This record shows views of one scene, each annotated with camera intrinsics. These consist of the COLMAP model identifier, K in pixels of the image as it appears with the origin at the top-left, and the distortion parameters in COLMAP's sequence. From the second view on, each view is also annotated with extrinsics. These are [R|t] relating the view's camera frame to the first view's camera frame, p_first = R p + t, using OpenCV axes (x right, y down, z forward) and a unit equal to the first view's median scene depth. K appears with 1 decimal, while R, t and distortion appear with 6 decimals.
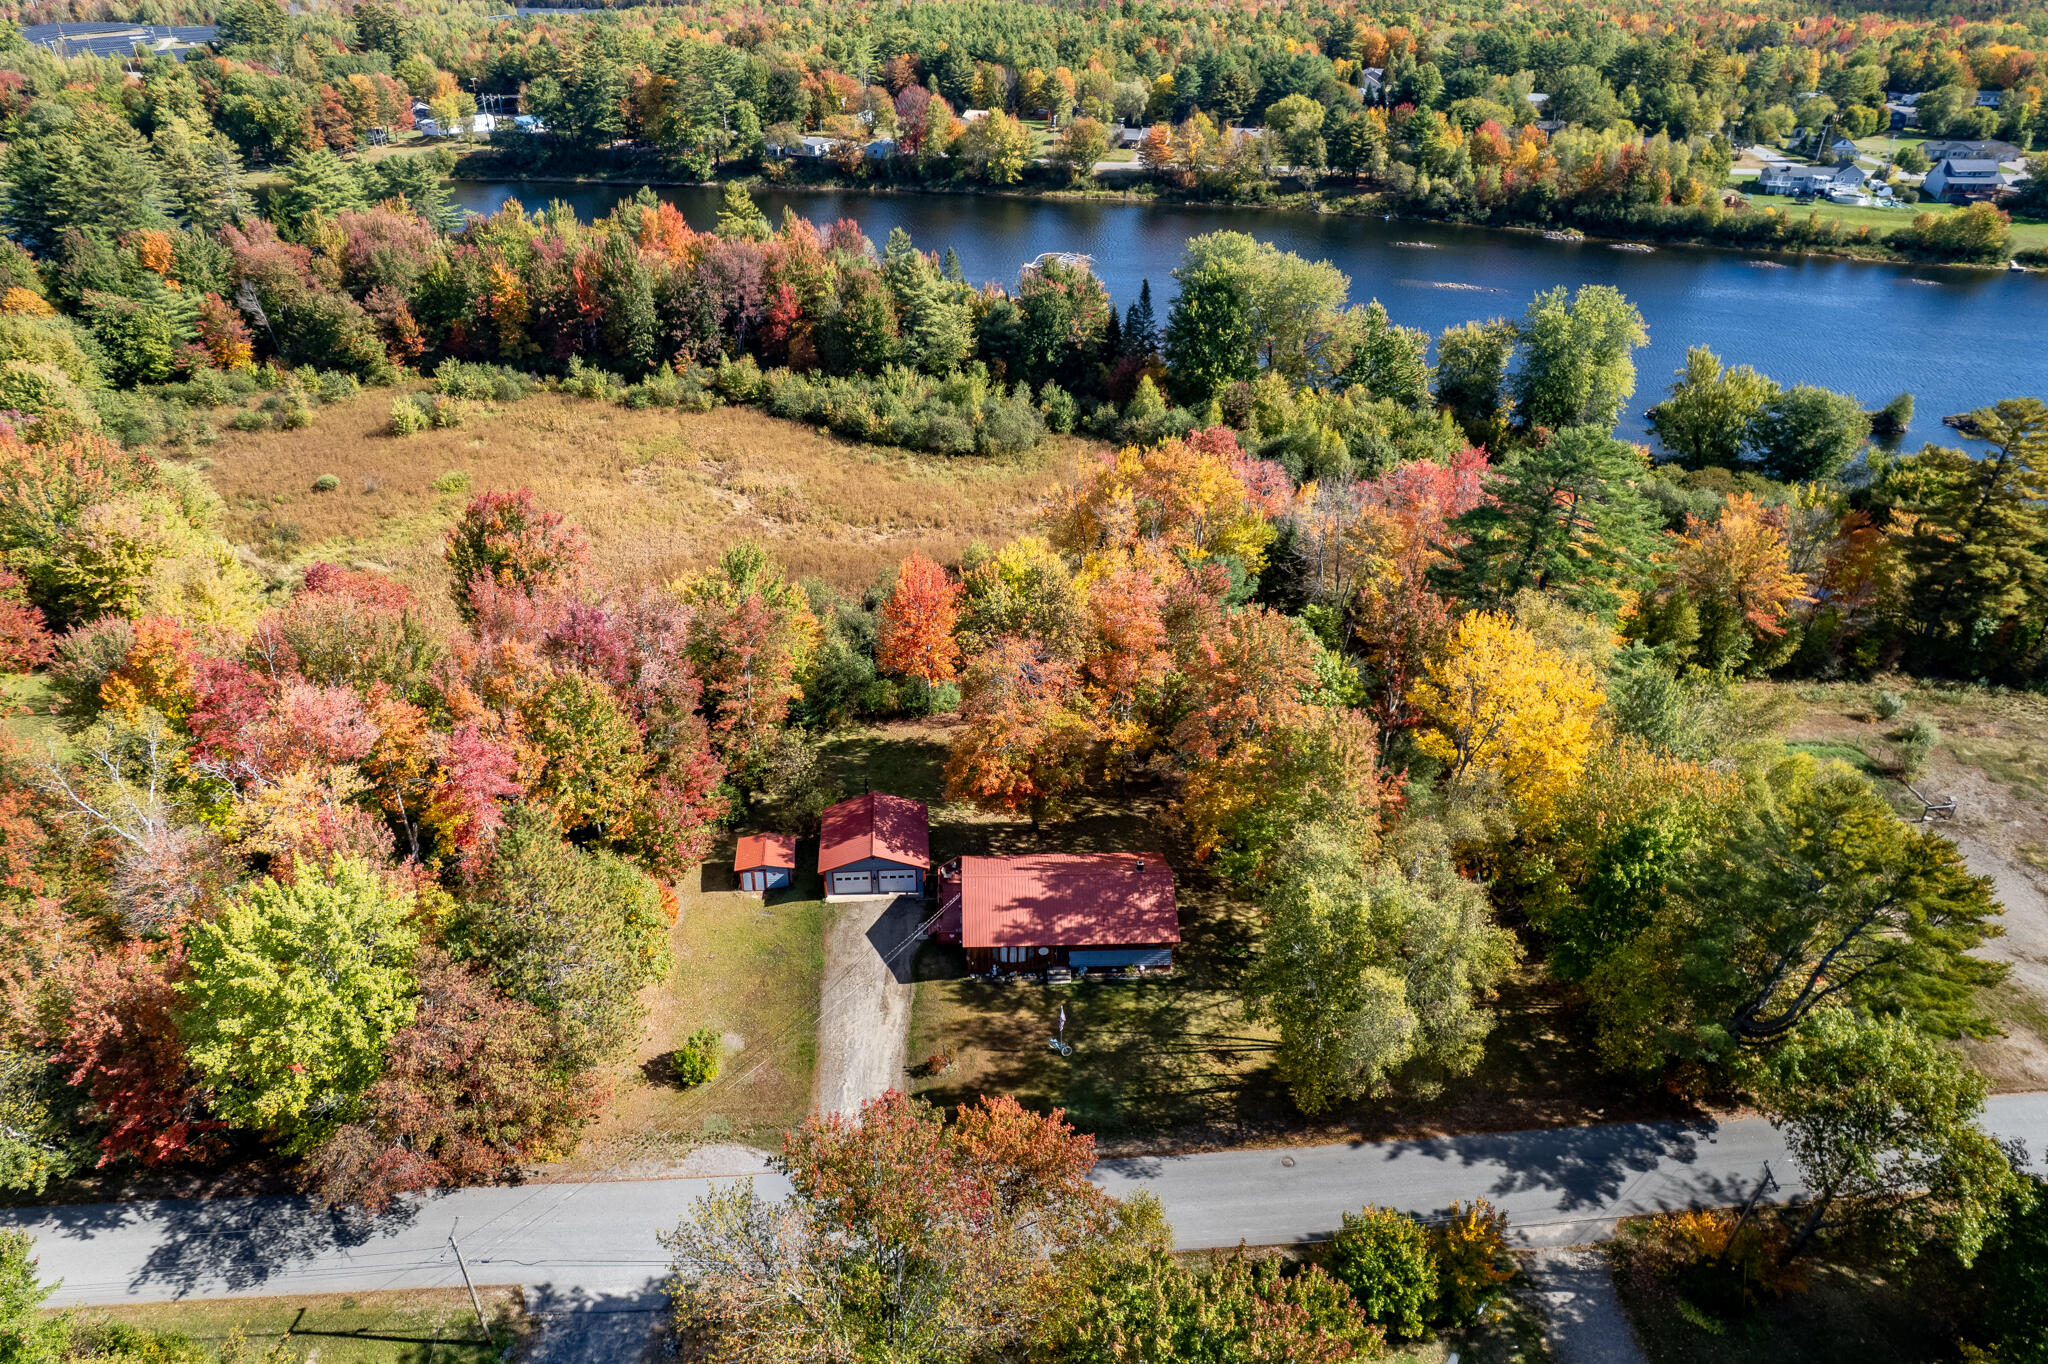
lens RADIAL K [[1287.9, 0, 1024.0], [0, 1287.9, 682.0], [0, 0, 1]] dist [-0.090813, 0.067158]
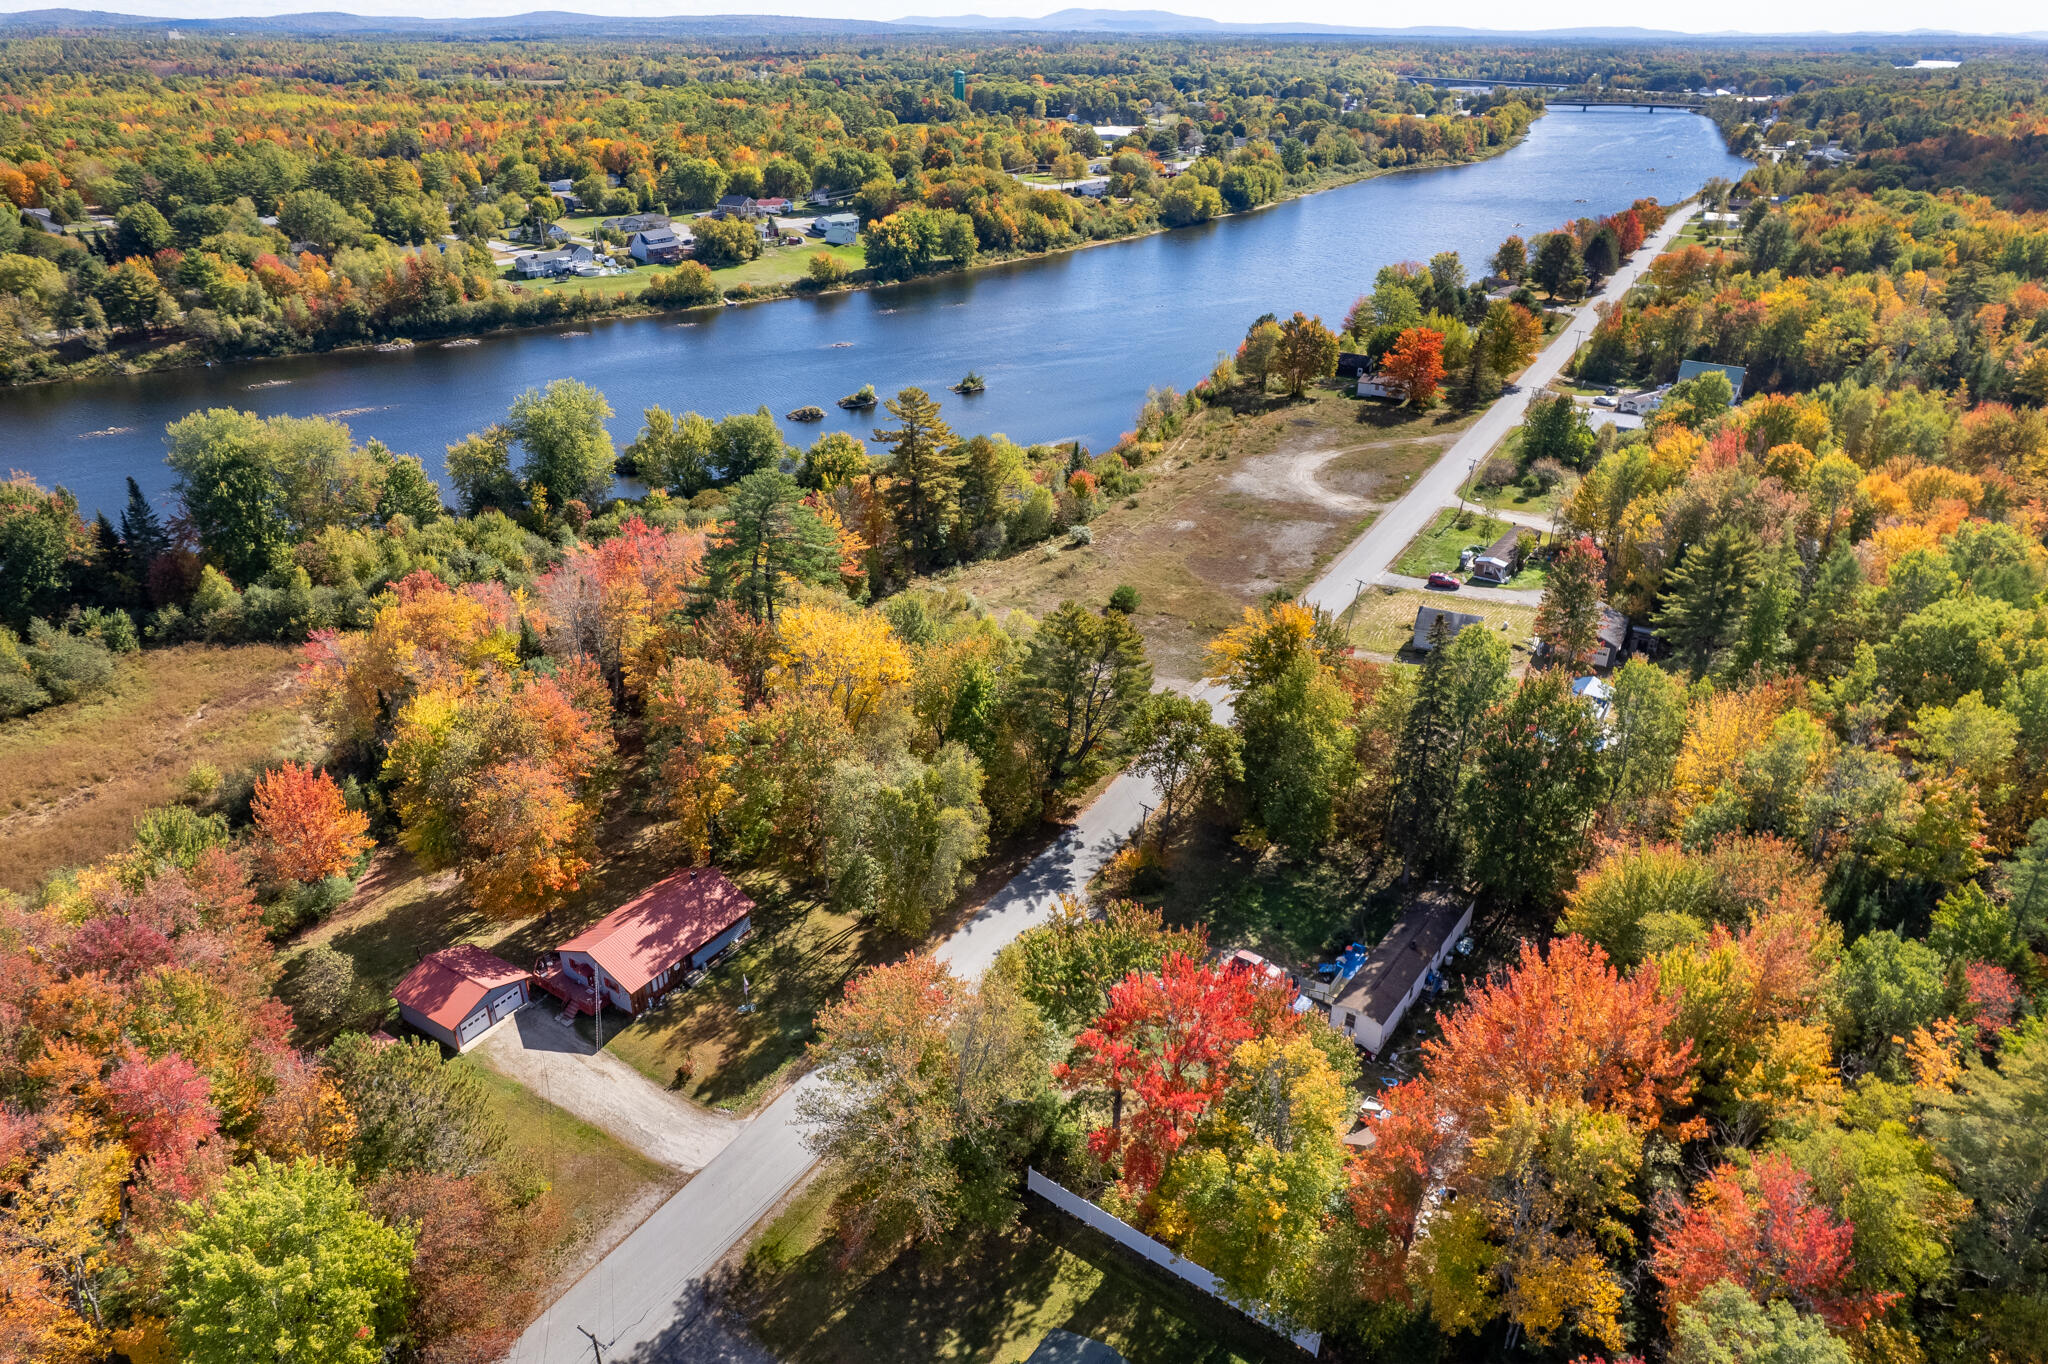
lens RADIAL K [[1259.3, 0, 1024.0], [0, 1259.3, 682.0], [0, 0, 1]] dist [-0.125755, 0.083825]
pose [[0.580309, -0.367661, 0.726682, -0.241417], [0.404497, 0.904574, 0.134644, -0.028587], [-0.706841, 0.215805, 0.673650, -0.049708]]
